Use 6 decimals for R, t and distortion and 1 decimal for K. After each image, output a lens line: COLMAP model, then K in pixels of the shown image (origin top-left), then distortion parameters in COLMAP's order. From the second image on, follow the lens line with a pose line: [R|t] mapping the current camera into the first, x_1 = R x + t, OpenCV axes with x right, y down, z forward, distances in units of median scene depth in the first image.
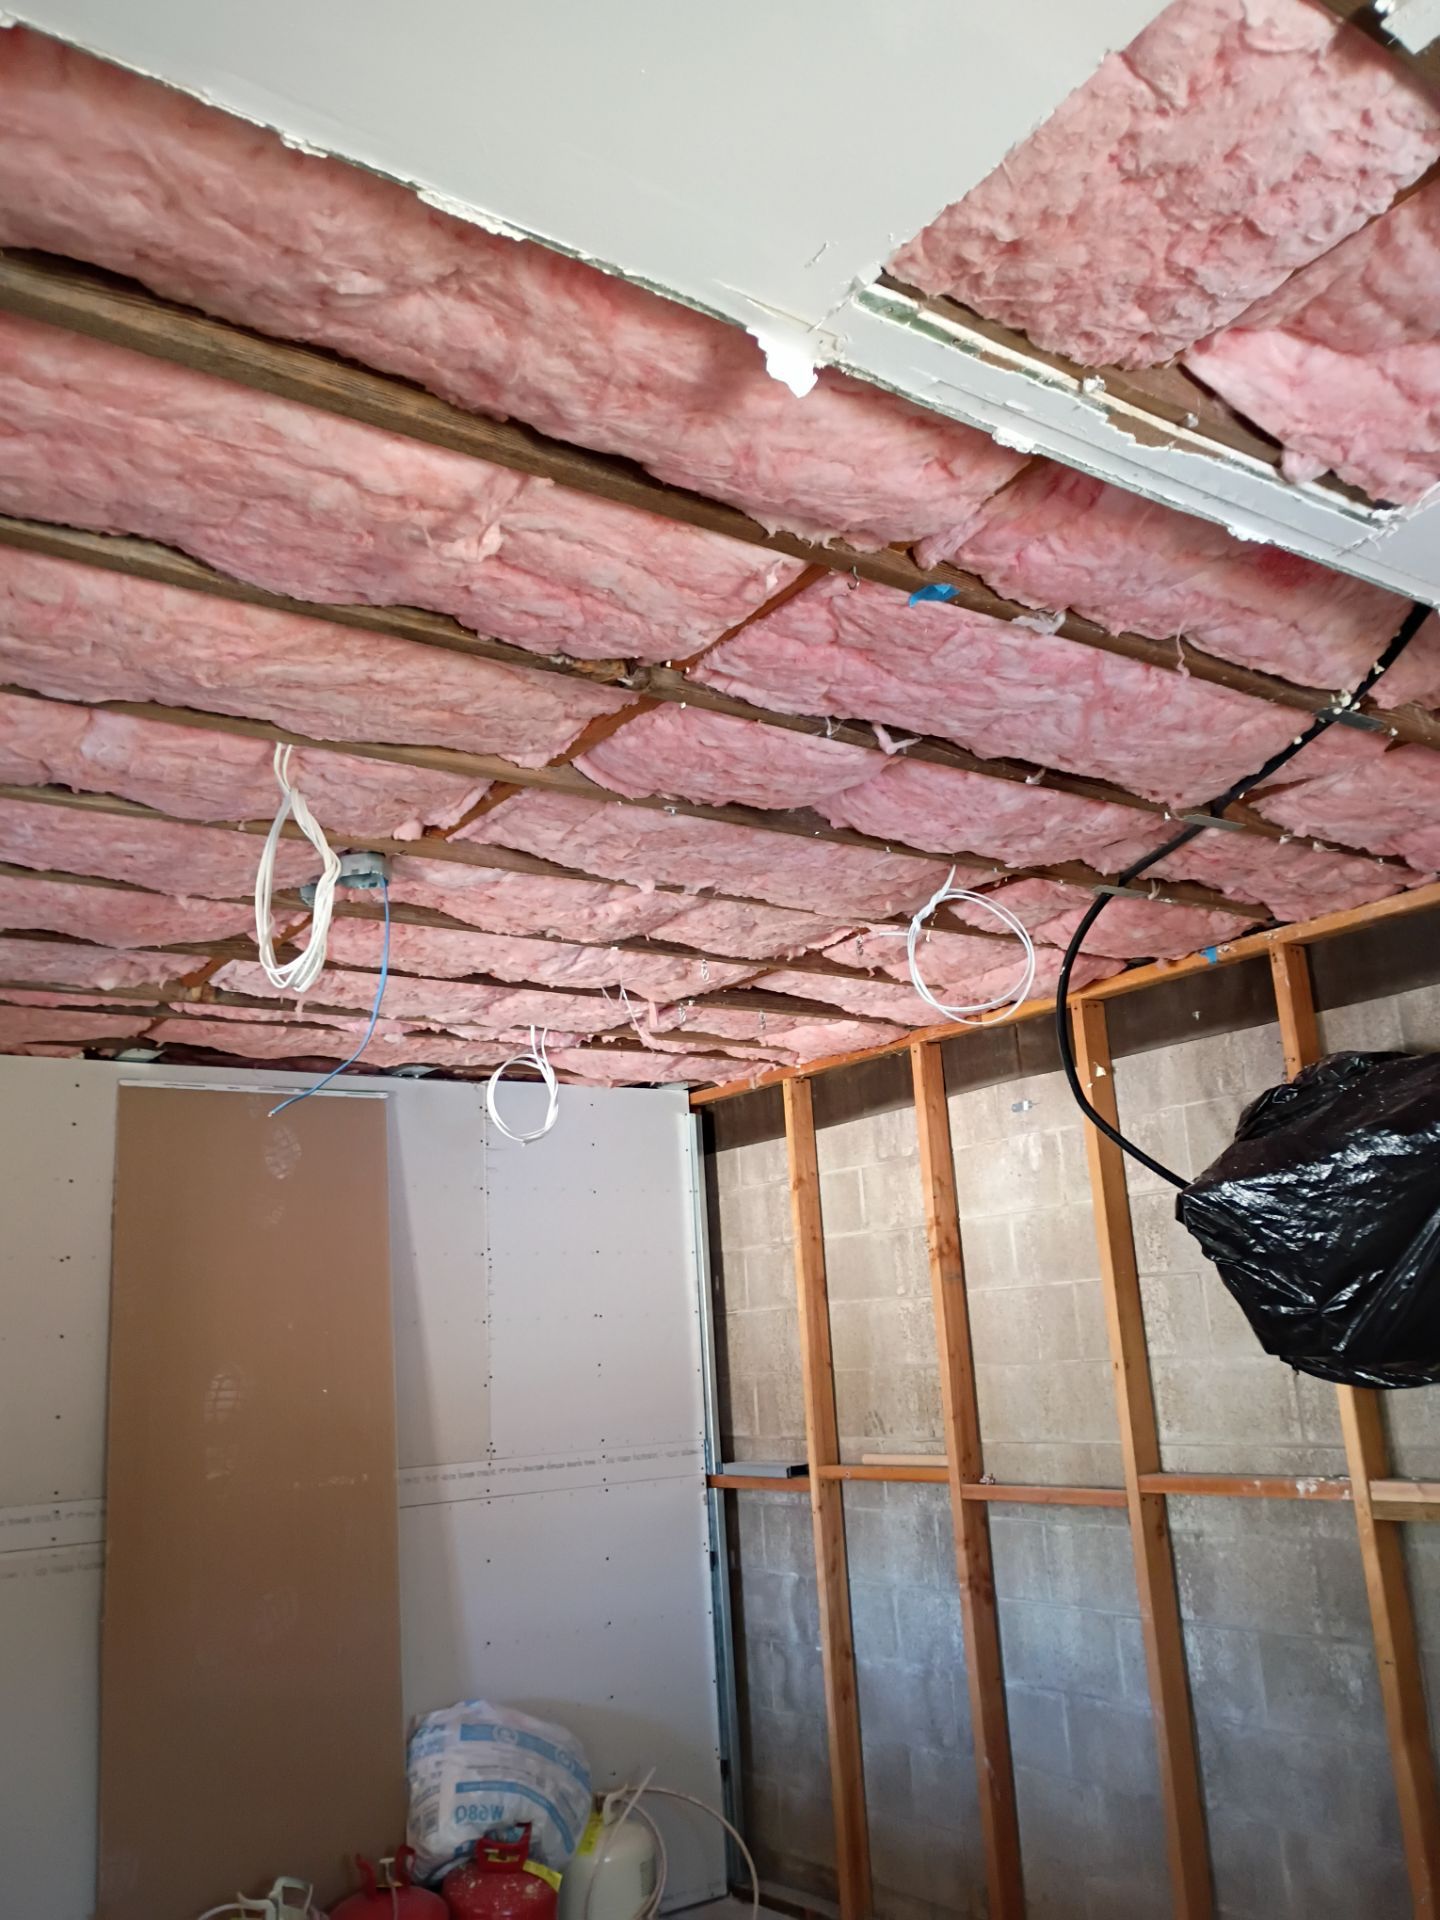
lens RADIAL K [[1572.5, 0, 720.0], [0, 1572.5, 960.0], [0, 0, 1]] dist [0.040823, -0.016789]
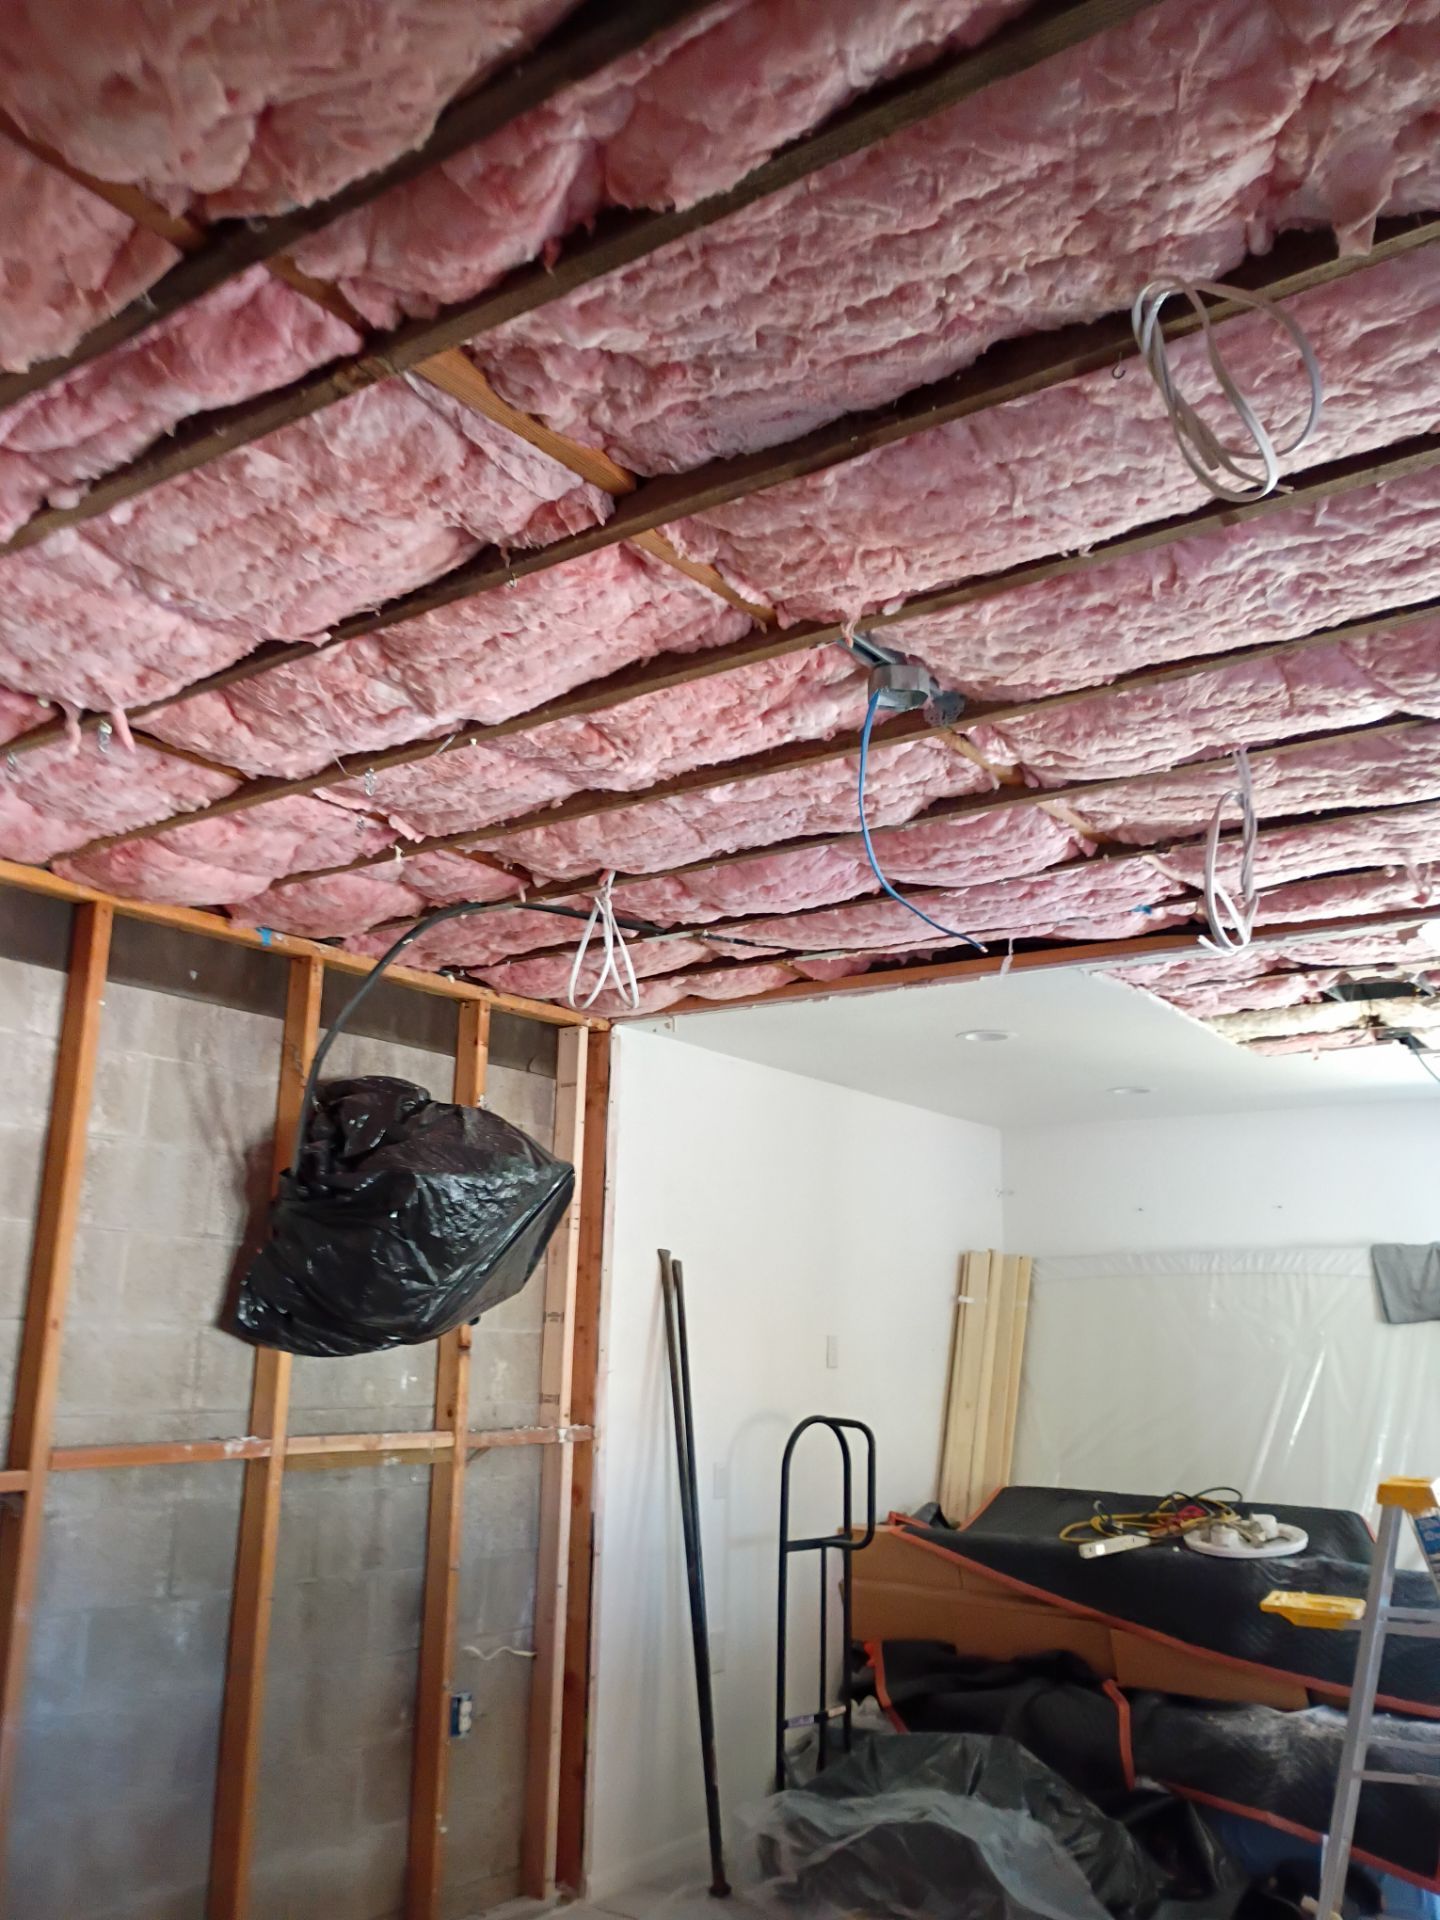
lens RADIAL K [[1572.5, 0, 720.0], [0, 1572.5, 960.0], [0, 0, 1]] dist [0.040823, -0.016789]
pose [[-0.283969, 0.284156, 0.915761, -0.770936], [-0.238387, 0.904166, -0.354479, 0.330996], [-0.928727, -0.318966, -0.189016, 0.990963]]
